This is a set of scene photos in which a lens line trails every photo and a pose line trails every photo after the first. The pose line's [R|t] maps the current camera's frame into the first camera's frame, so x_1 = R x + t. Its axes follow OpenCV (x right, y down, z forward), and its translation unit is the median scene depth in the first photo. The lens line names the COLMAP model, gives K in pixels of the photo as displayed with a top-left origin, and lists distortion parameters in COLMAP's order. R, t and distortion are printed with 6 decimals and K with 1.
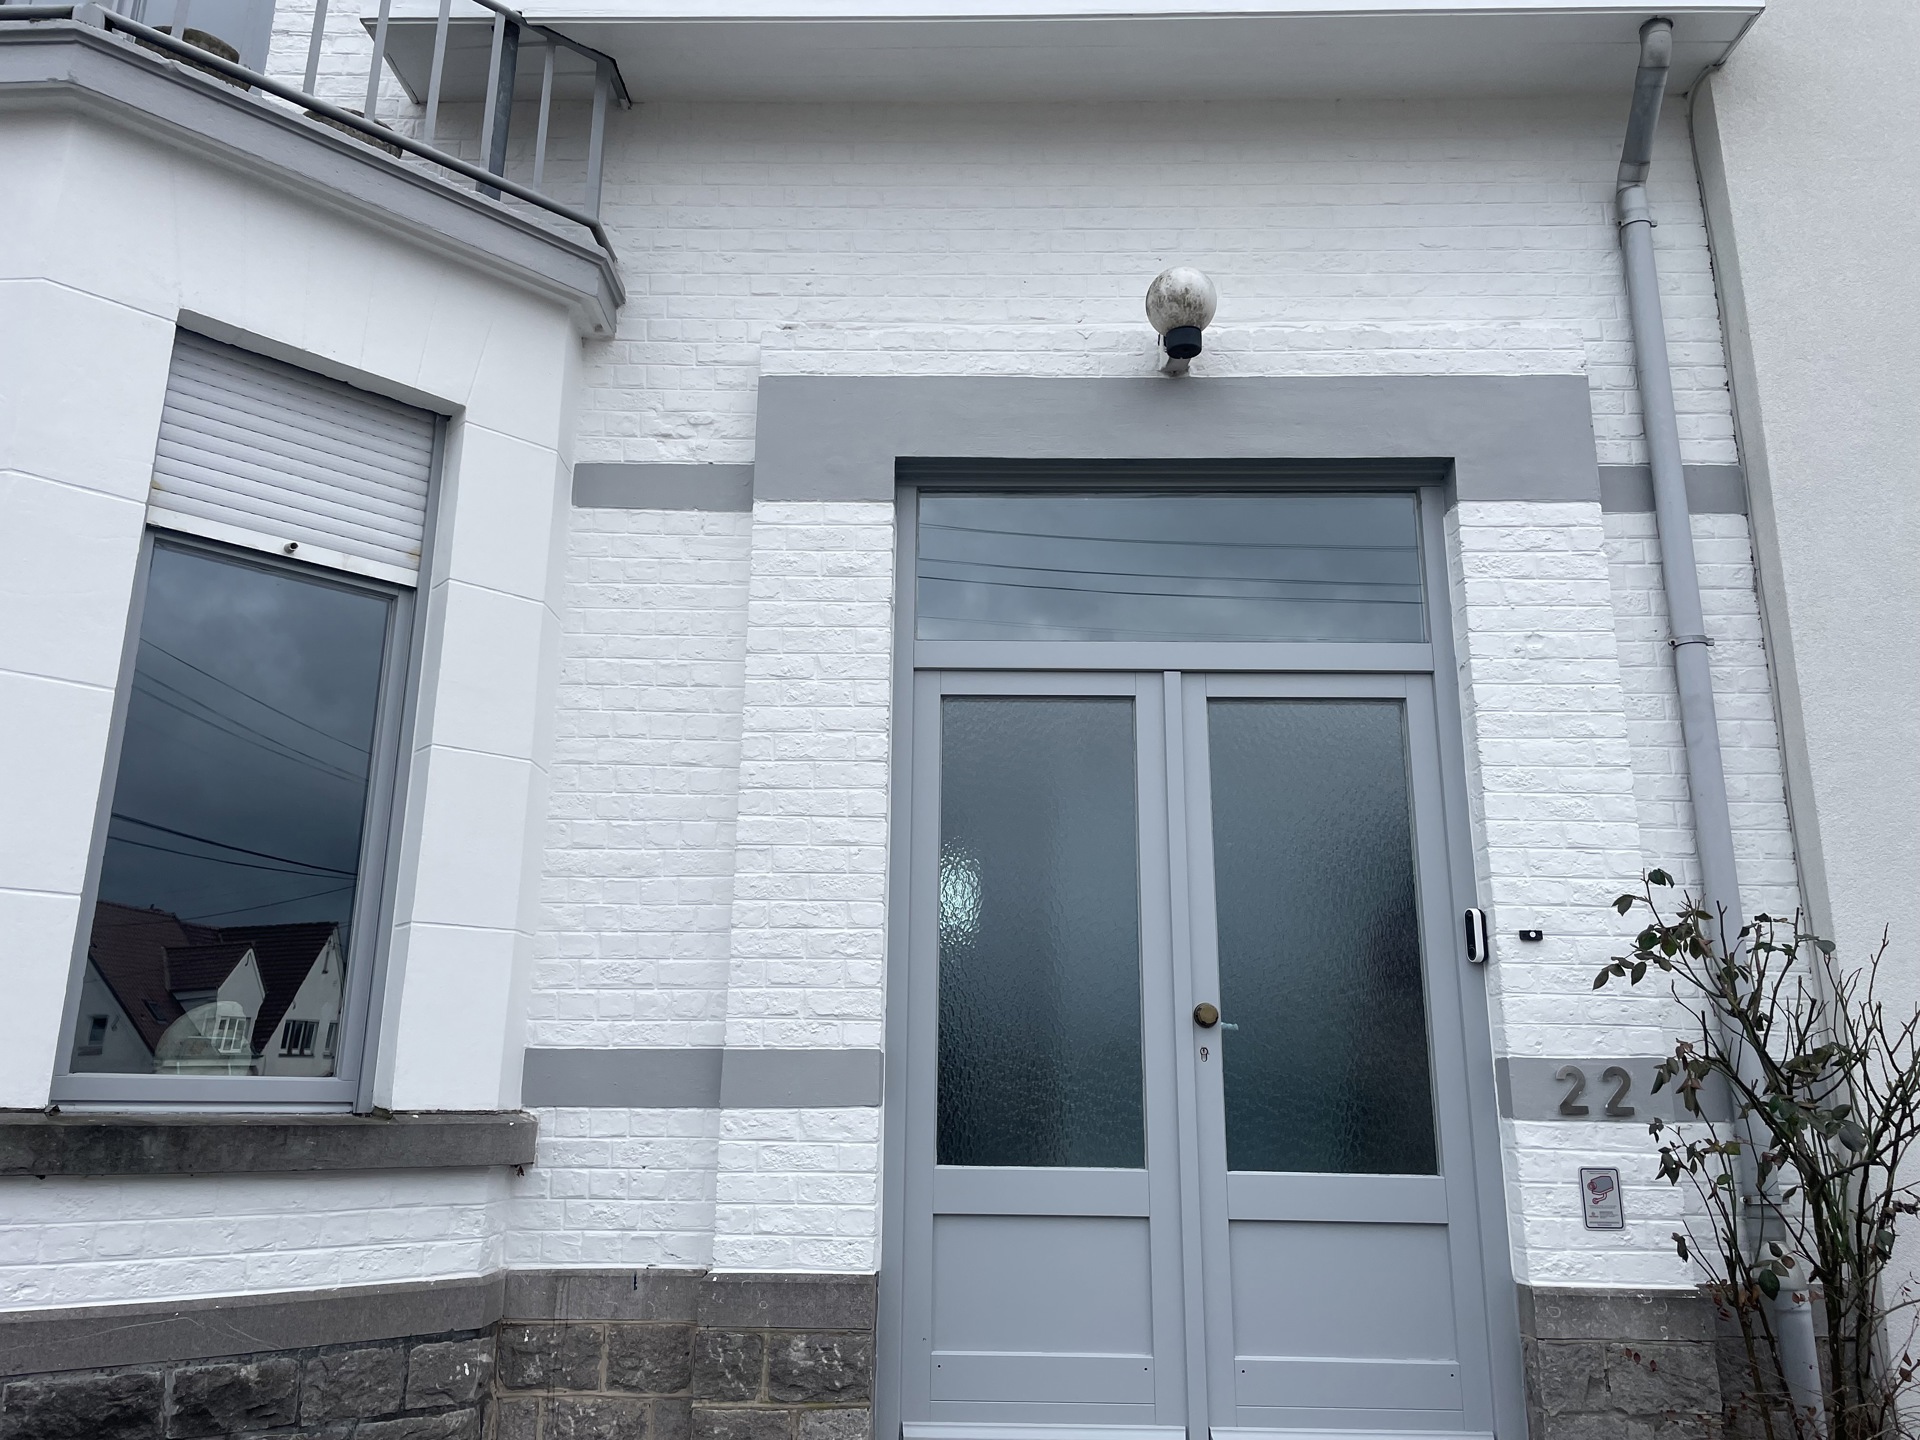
lens RADIAL K [[1454.3, 0, 948.6], [0, 1454.3, 728.8], [0, 0, 1]] dist [0.062493, -0.083572]
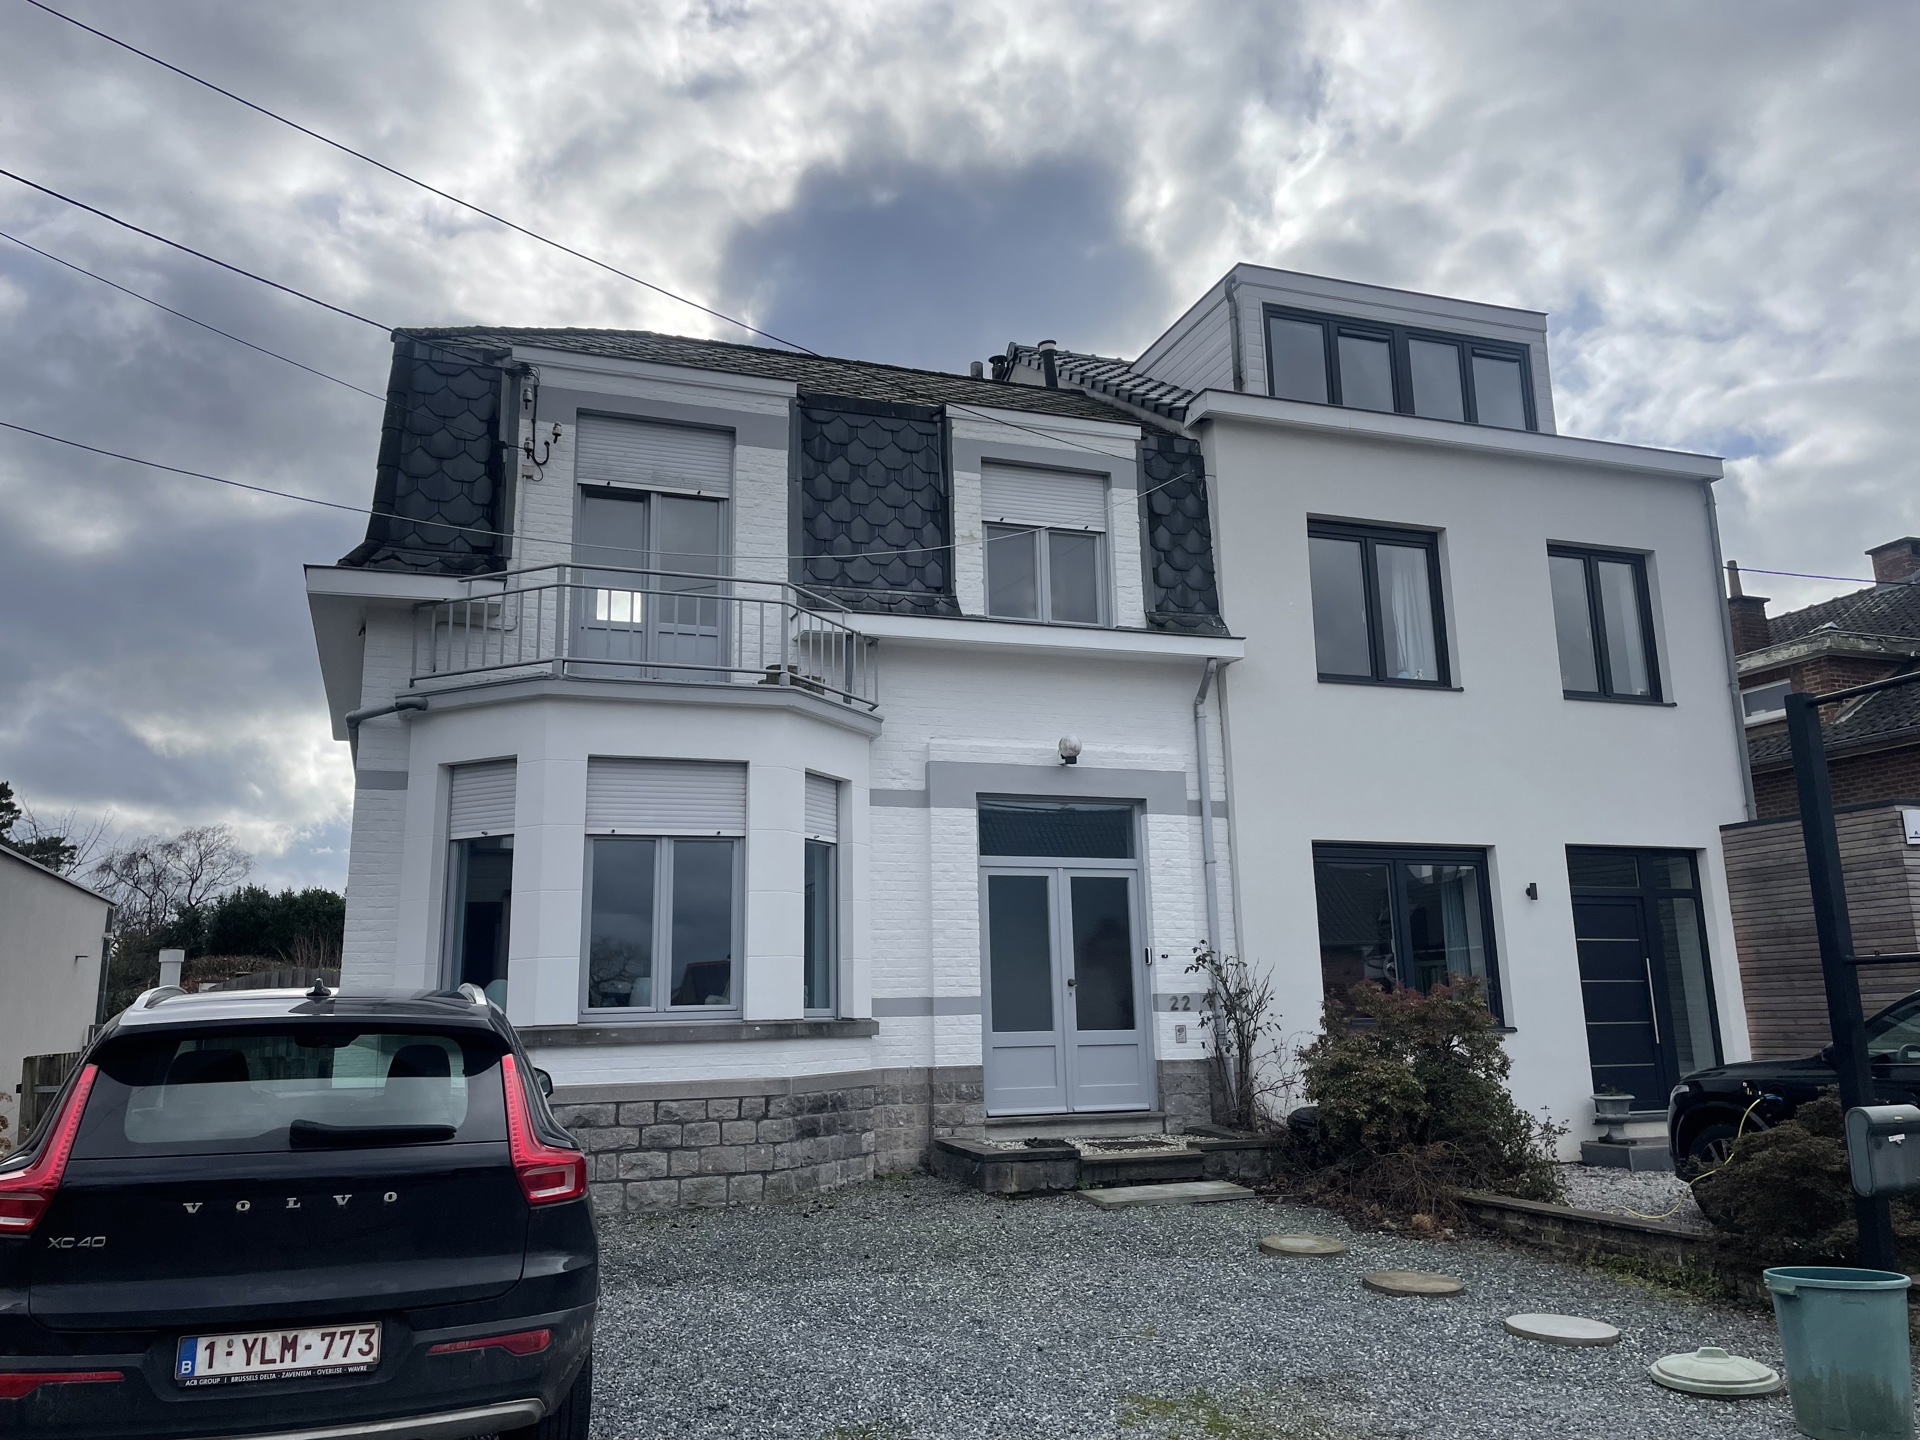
lens RADIAL K [[1454.3, 0, 958.8], [0, 1454.3, 709.2], [0, 0, 1]] dist [0.062493, -0.083572]
pose [[0.934747, 0.045324, 0.352411, -1.217829], [-0.059128, 0.997844, 0.028498, -0.479549], [-0.350359, -0.047476, 0.935411, -1.878232]]
